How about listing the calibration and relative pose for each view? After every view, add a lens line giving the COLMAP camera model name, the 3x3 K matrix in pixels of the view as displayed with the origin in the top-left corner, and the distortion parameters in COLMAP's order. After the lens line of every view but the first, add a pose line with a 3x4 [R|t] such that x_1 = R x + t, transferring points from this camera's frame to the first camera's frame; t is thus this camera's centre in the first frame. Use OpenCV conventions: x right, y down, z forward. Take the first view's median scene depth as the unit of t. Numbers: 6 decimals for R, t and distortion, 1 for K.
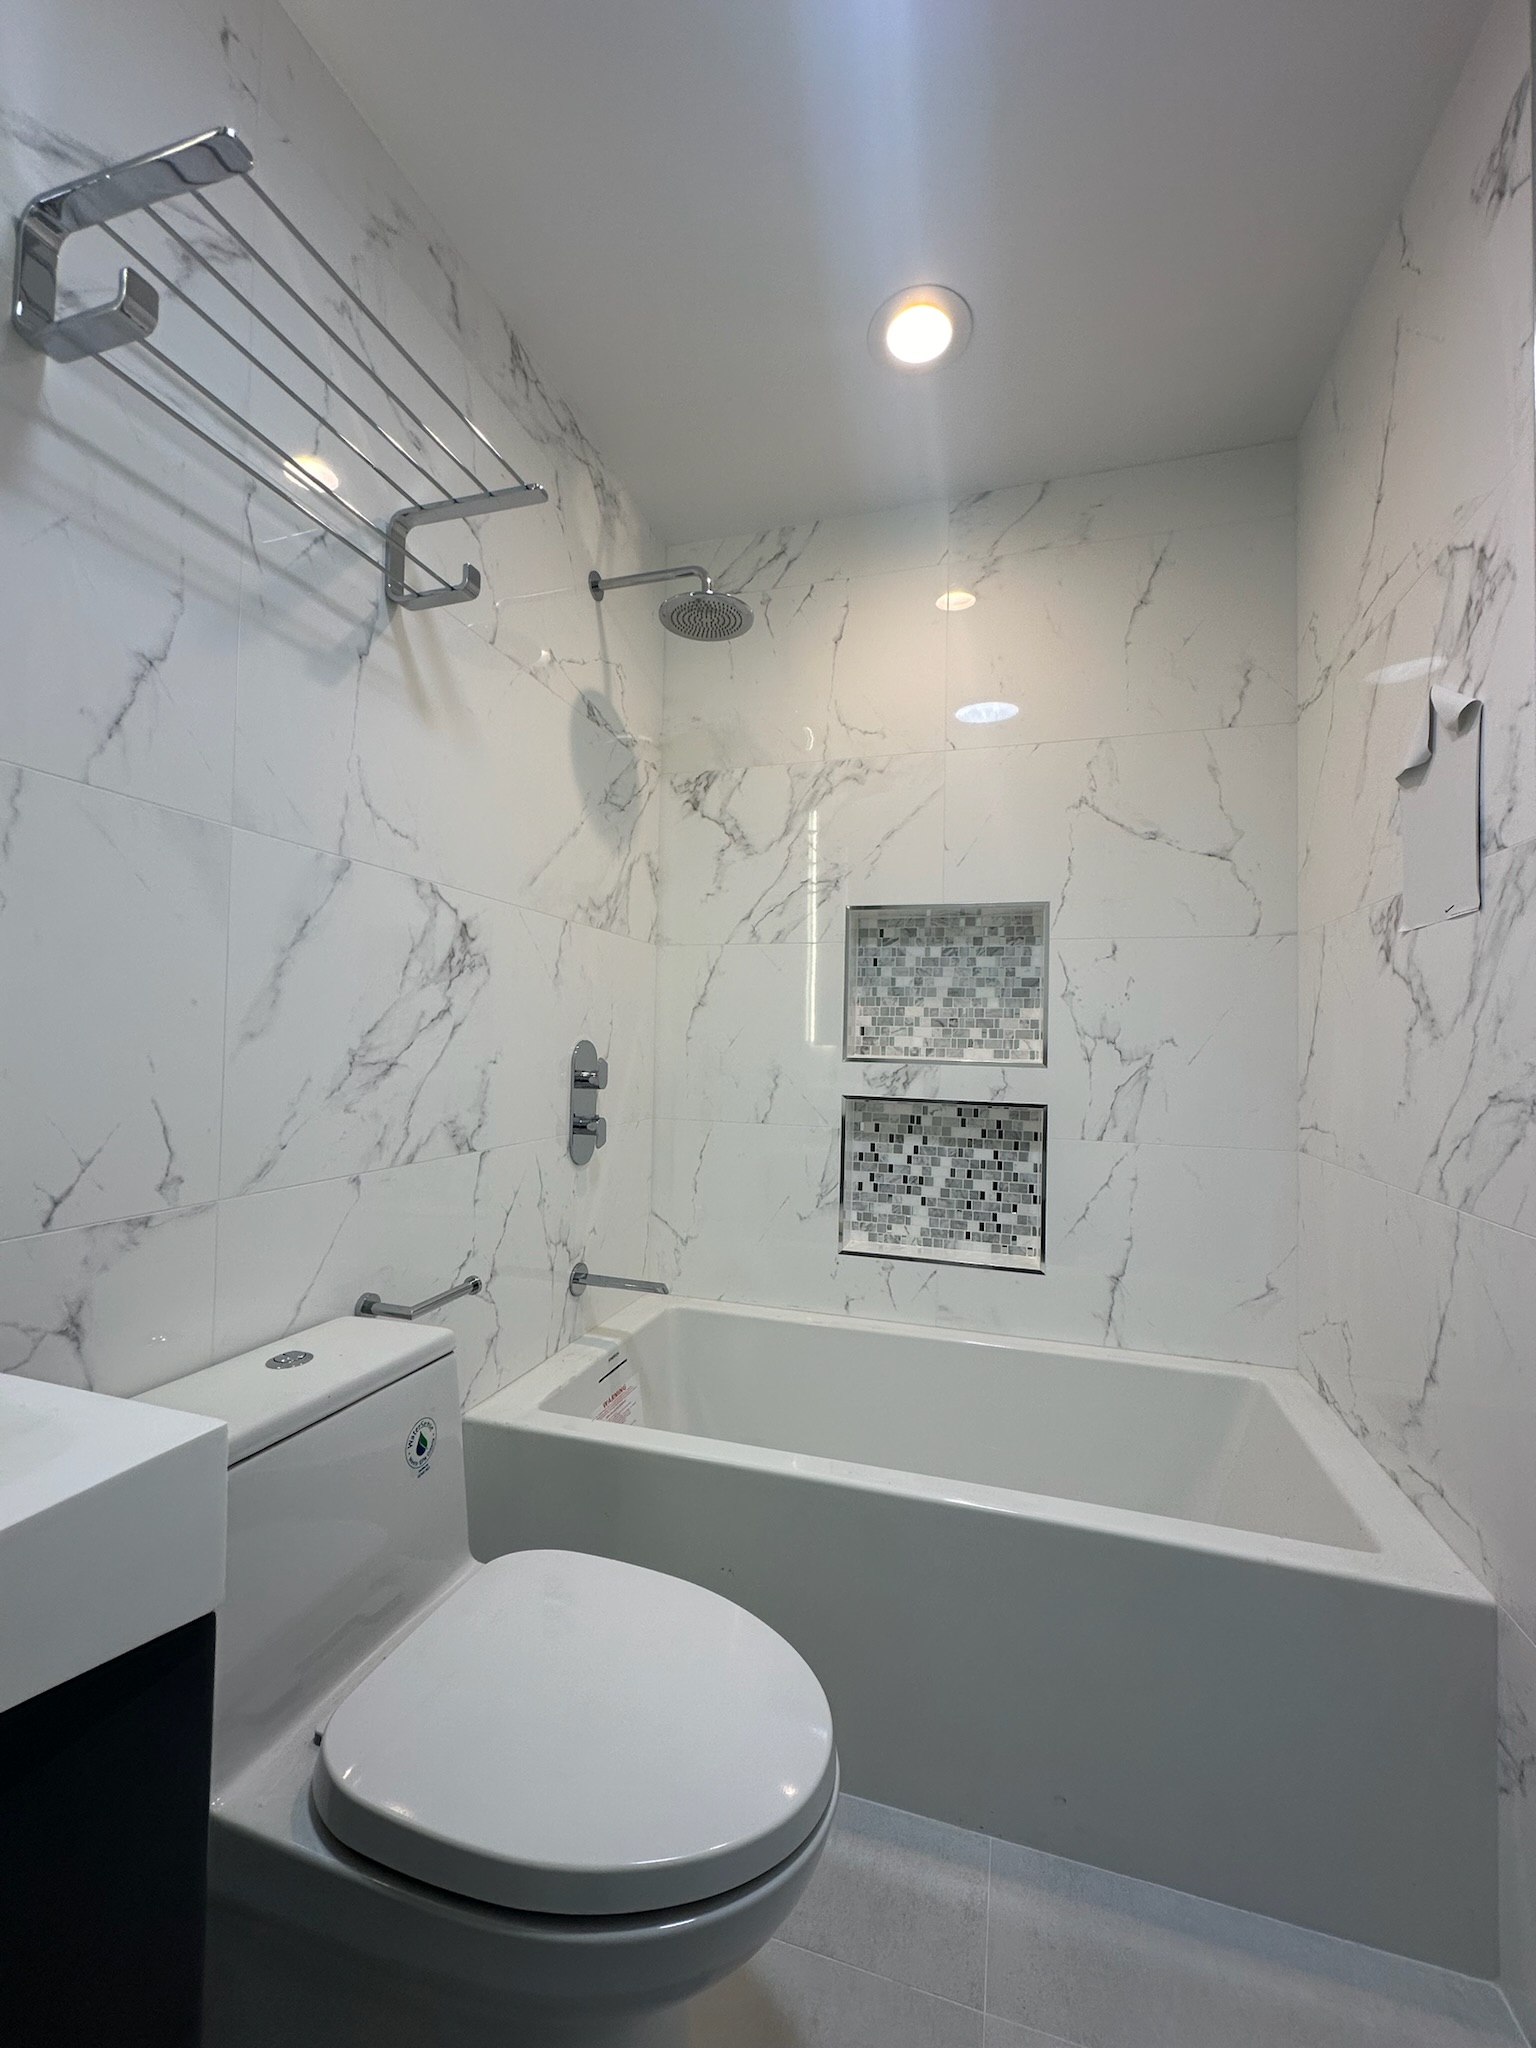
lens RADIAL K [[820.4, 0, 772.5], [0, 820.4, 1024.6], [0, 0, 1]] dist [-0.000794, -0.000060]
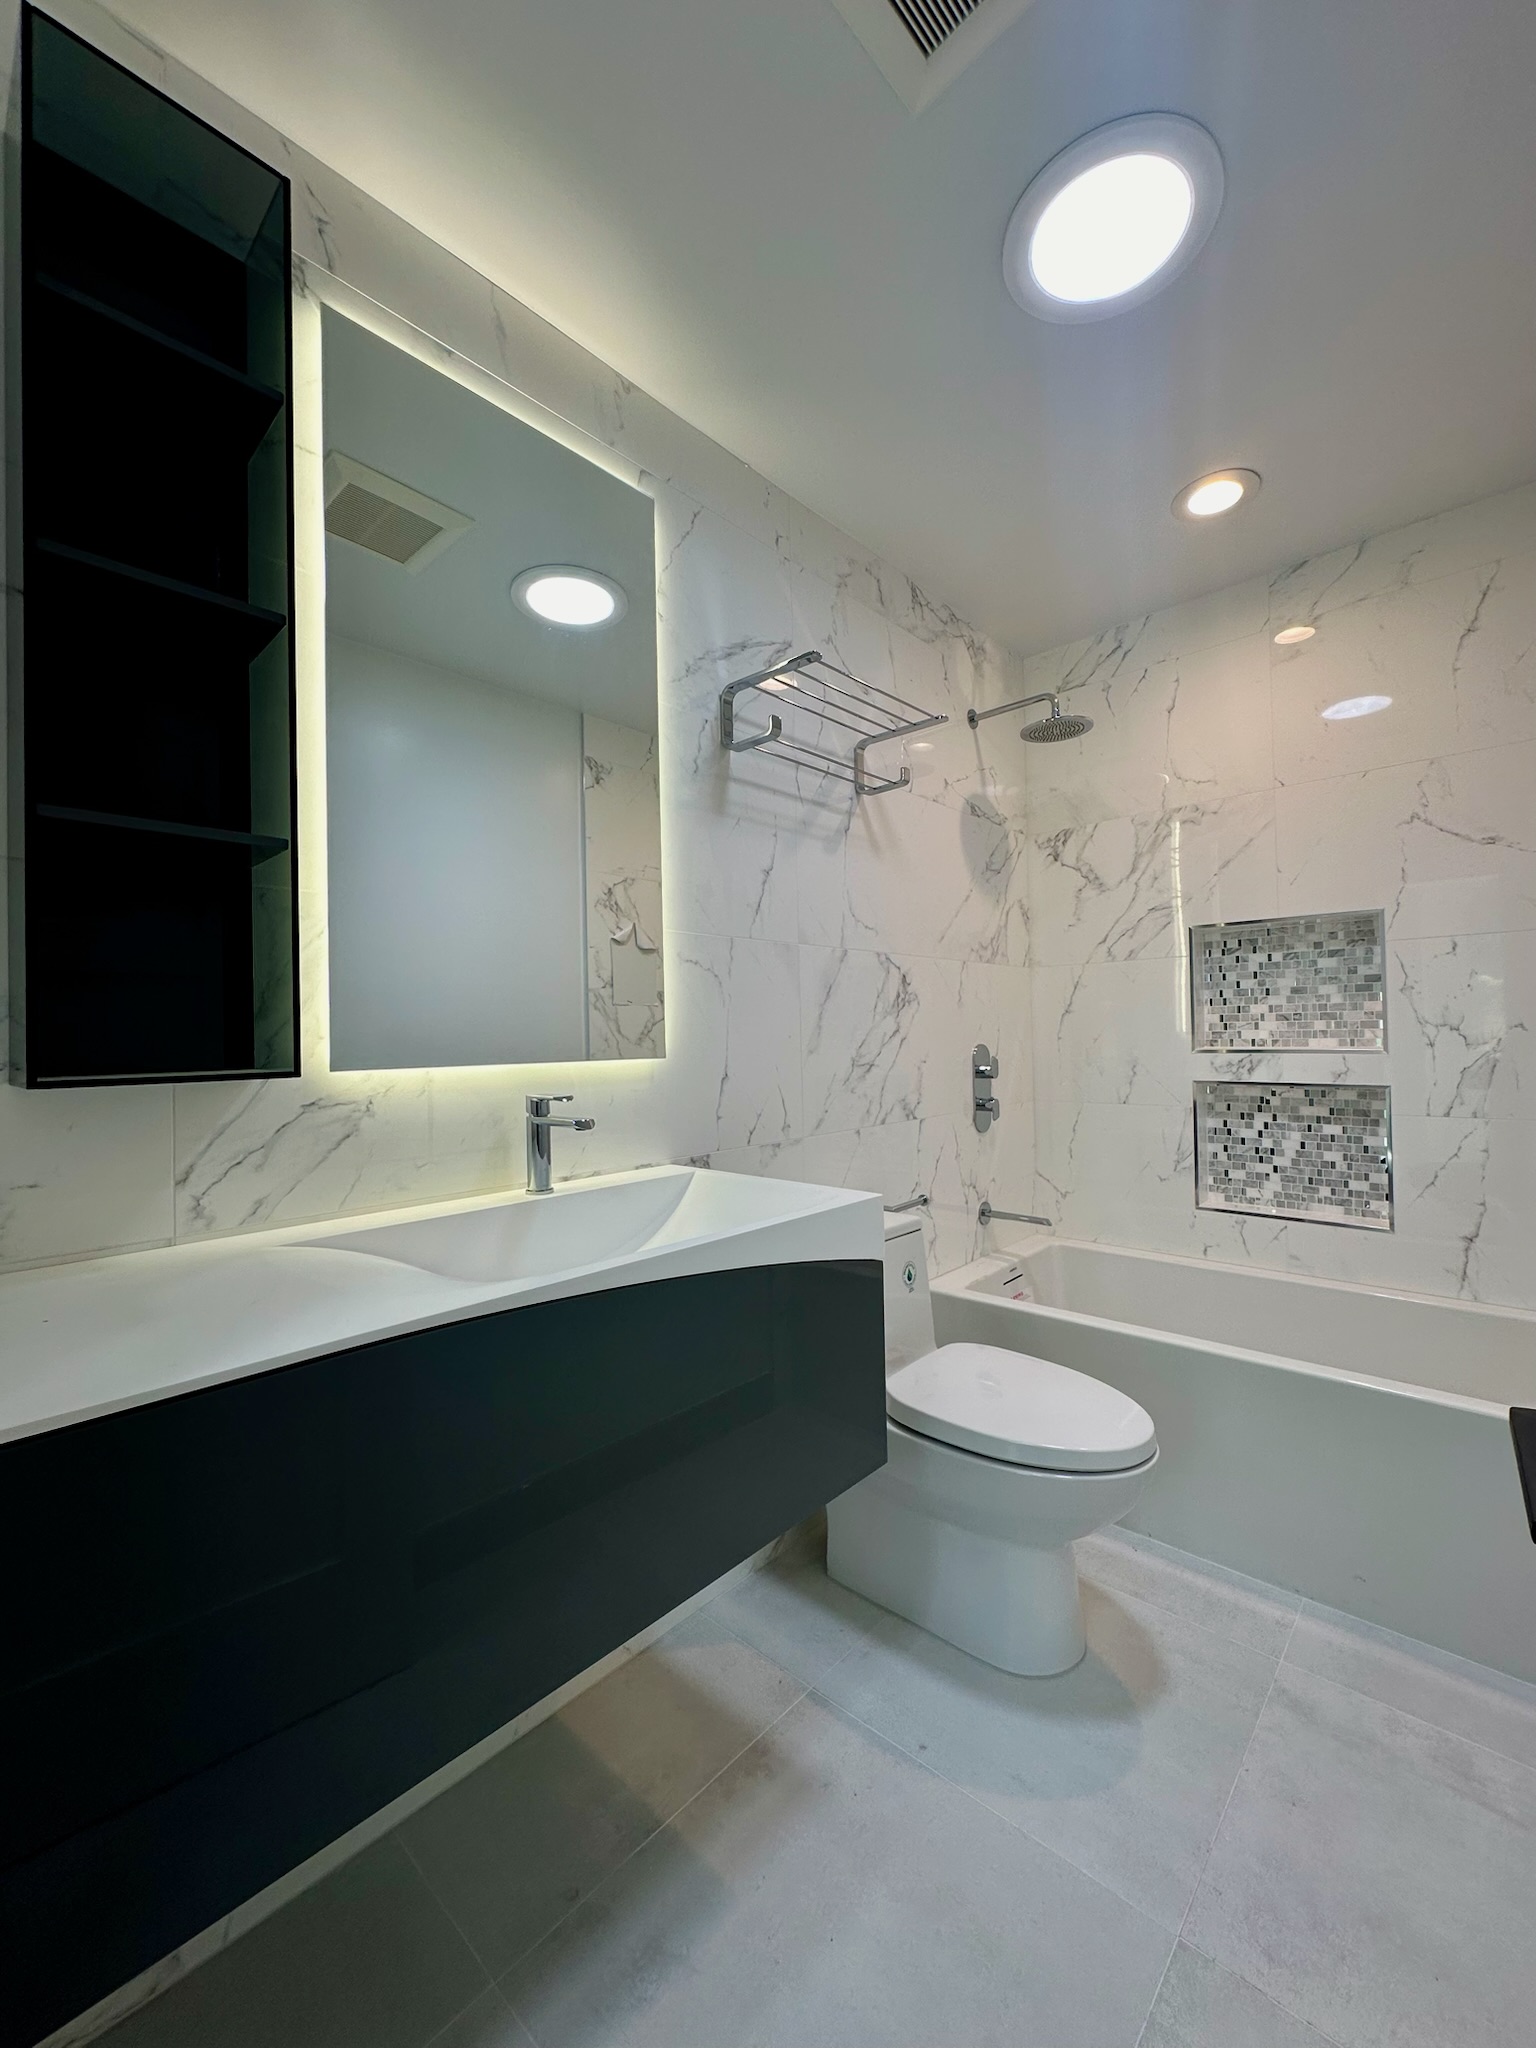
lens RADIAL K [[820.4, 0, 772.5], [0, 820.4, 1024.6], [0, 0, 1]] dist [-0.000794, -0.000060]
pose [[0.899691, -0.045662, -0.434132, 0.061782], [0.049223, 0.998783, -0.003044, -0.027351], [0.433743, -0.018630, 0.900844, -0.419020]]
